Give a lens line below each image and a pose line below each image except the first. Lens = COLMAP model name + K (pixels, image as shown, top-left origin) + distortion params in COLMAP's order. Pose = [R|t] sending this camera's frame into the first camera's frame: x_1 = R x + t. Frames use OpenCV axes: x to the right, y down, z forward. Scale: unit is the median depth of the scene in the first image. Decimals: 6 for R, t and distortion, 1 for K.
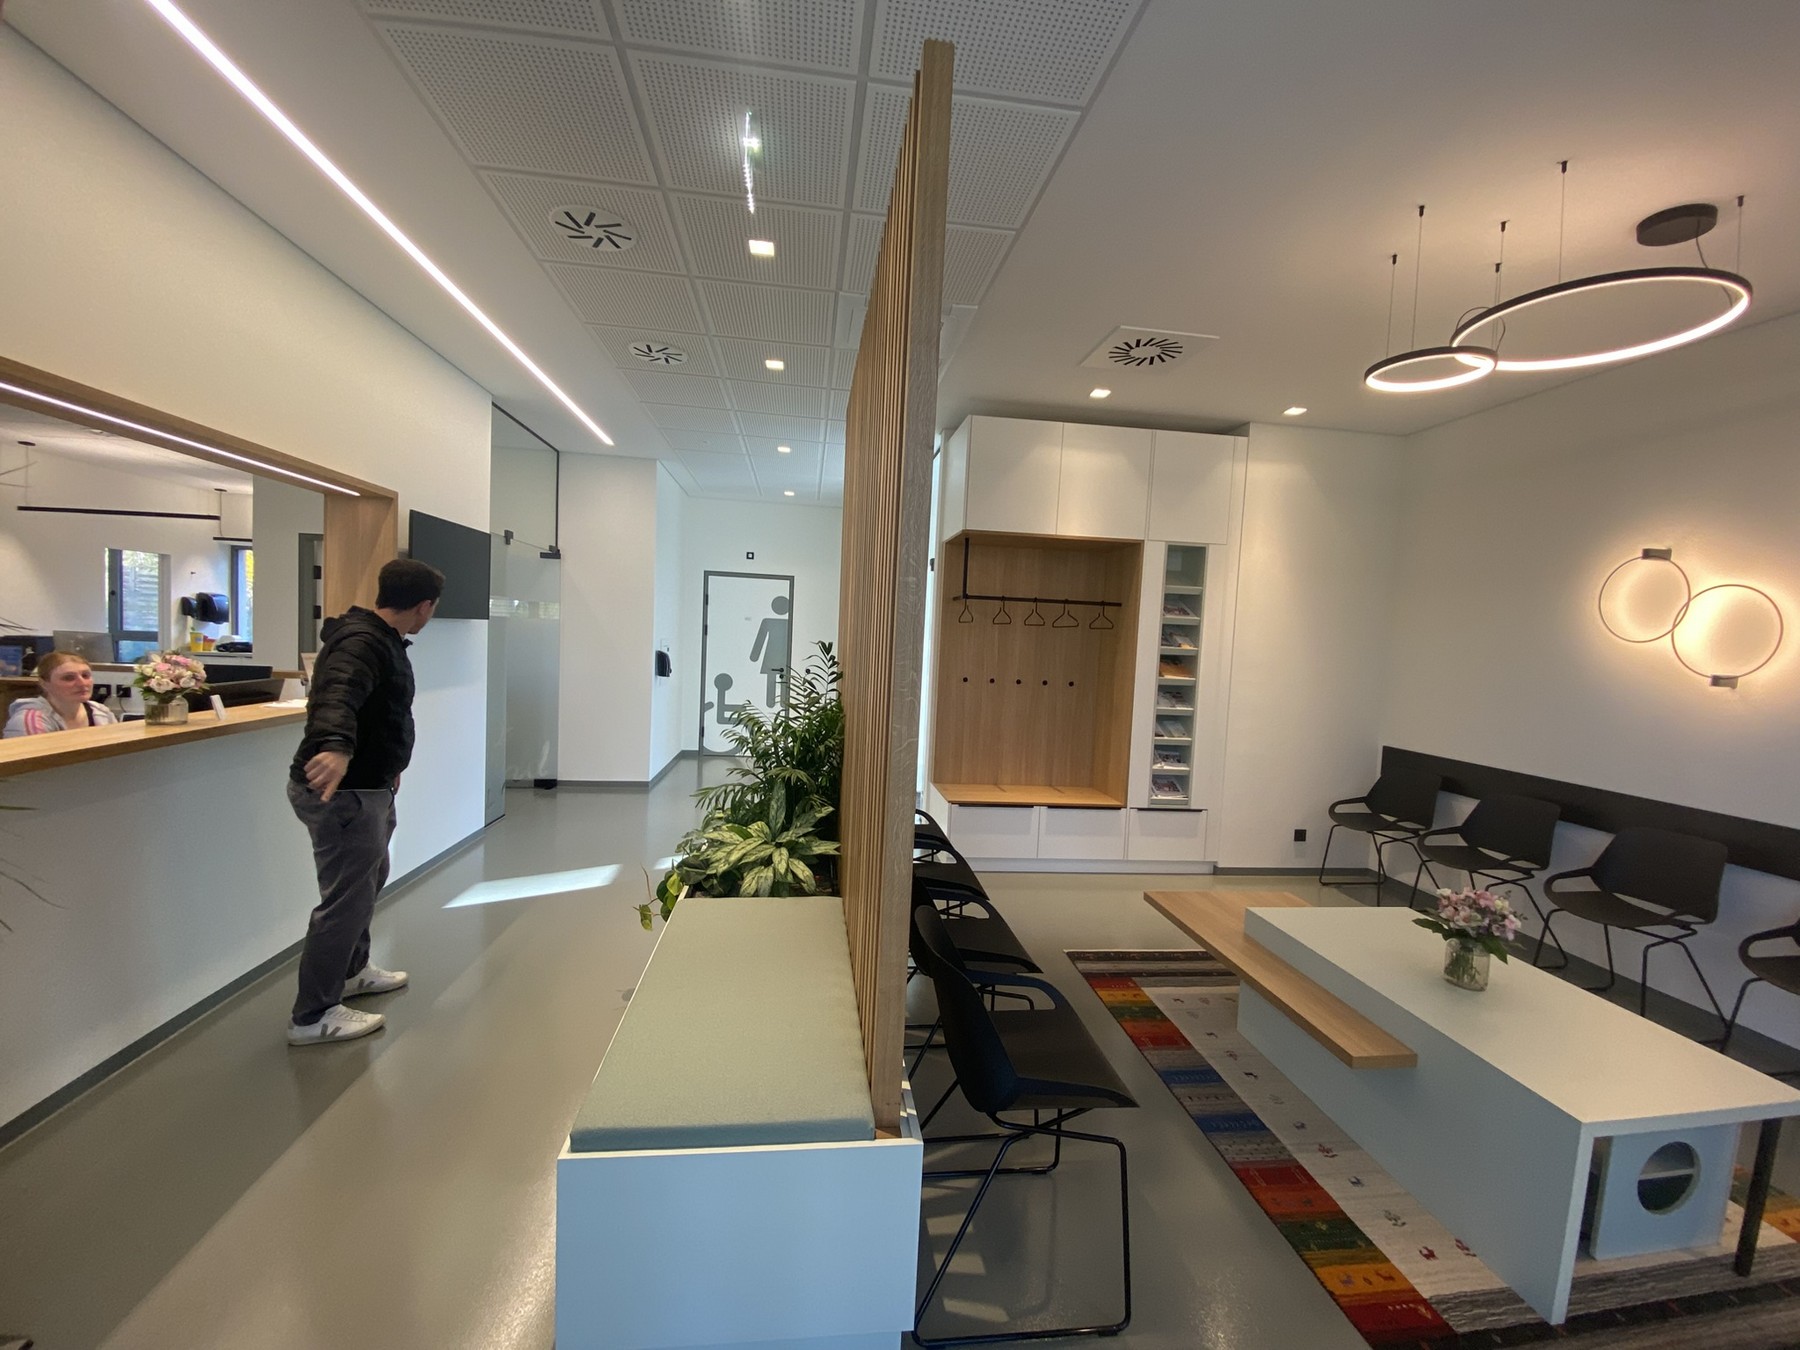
lens RADIAL K [[730.5, 0, 894.2], [0, 730.5, 670.5], [0, 0, 1]] dist [-0.014137, -0.001699]
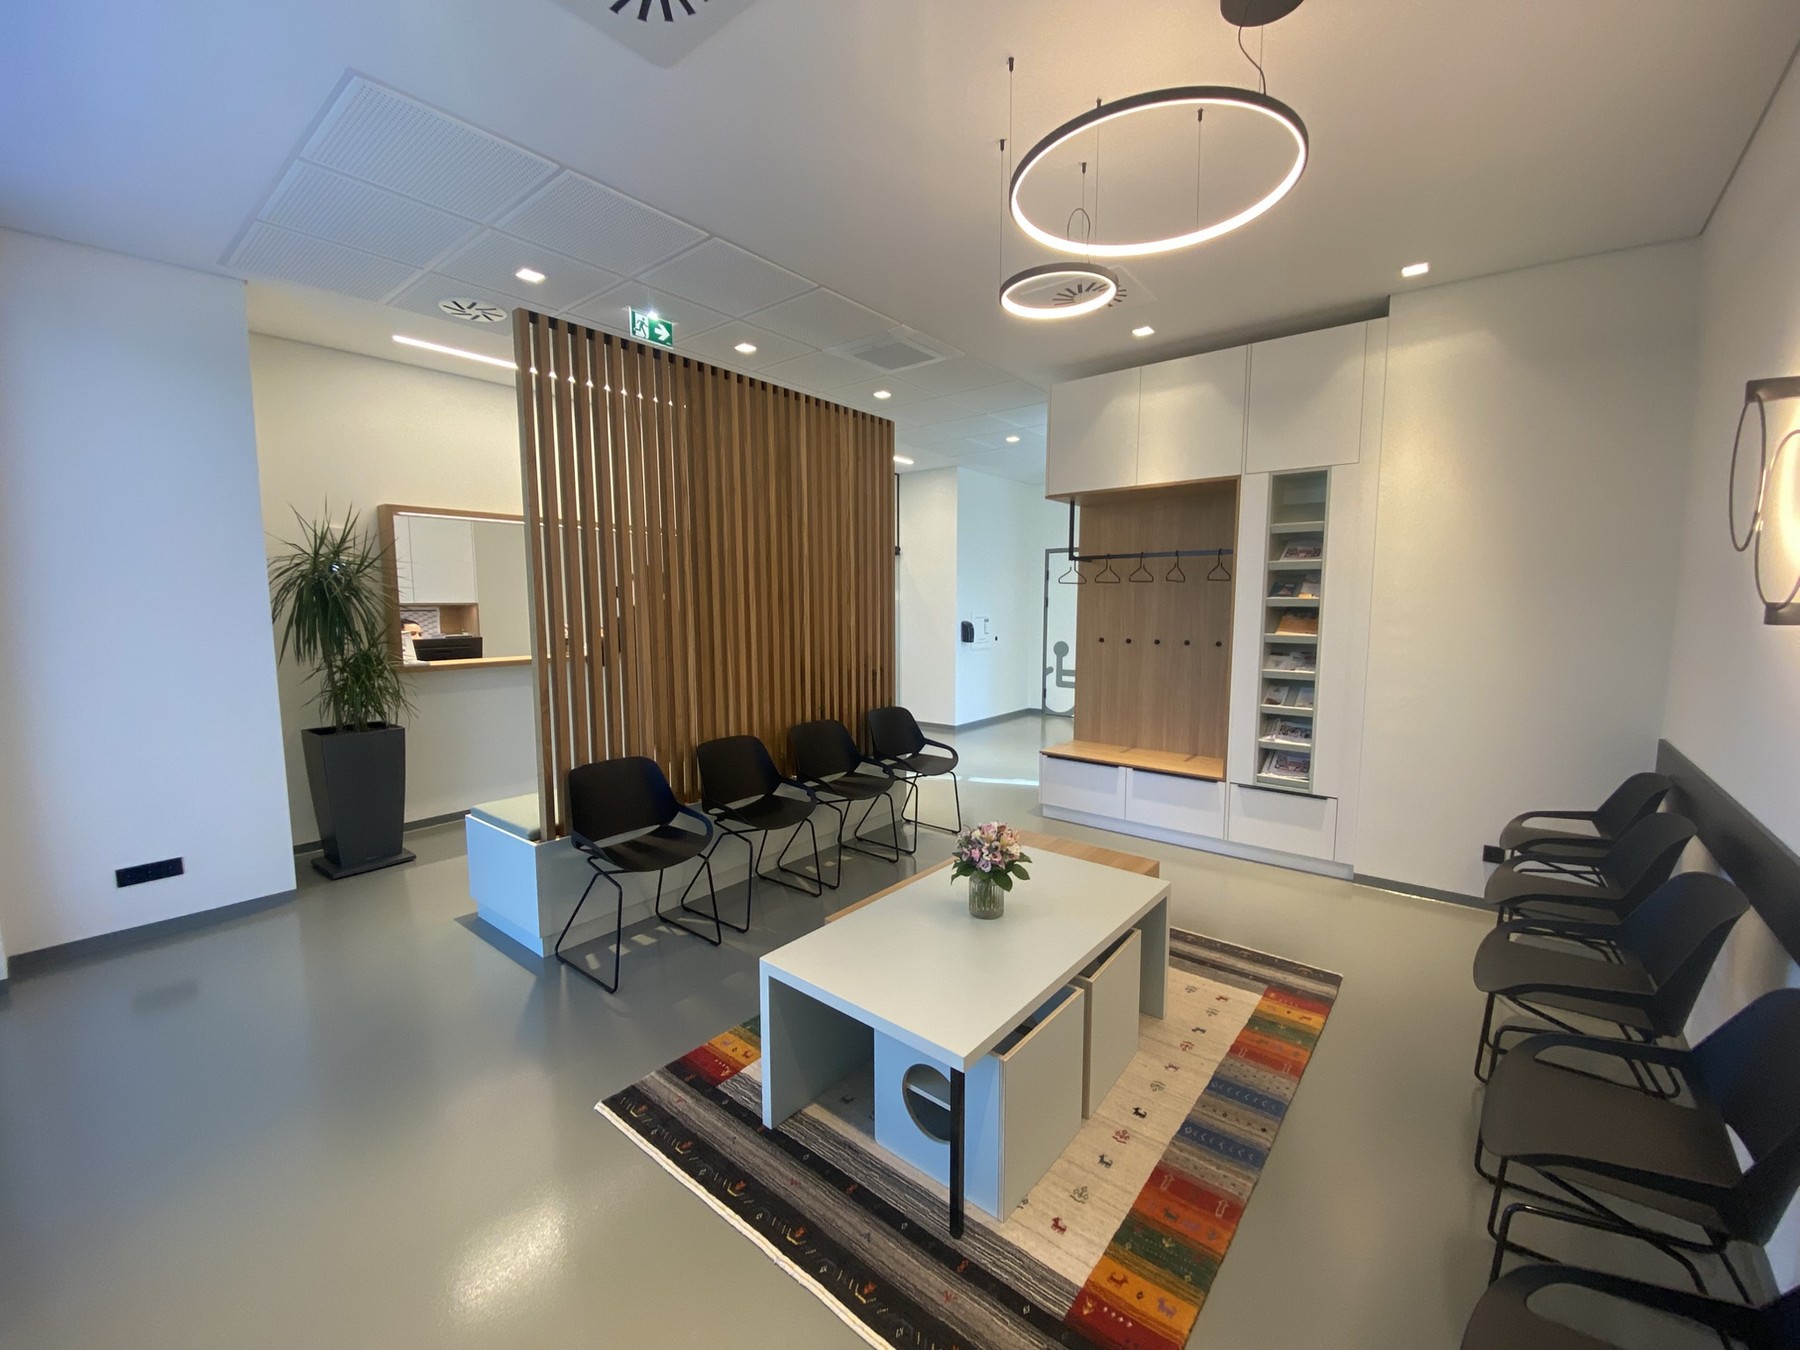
lens RADIAL K [[730.5, 0, 896.5], [0, 730.5, 667.2], [0, 0, 1]] dist [-0.014137, -0.001699]
pose [[0.695356, 0.018262, -0.718433, 0.676229], [0.000124, 0.999674, 0.025531, 0.026307], [0.718665, -0.017842, 0.695127, 0.098935]]
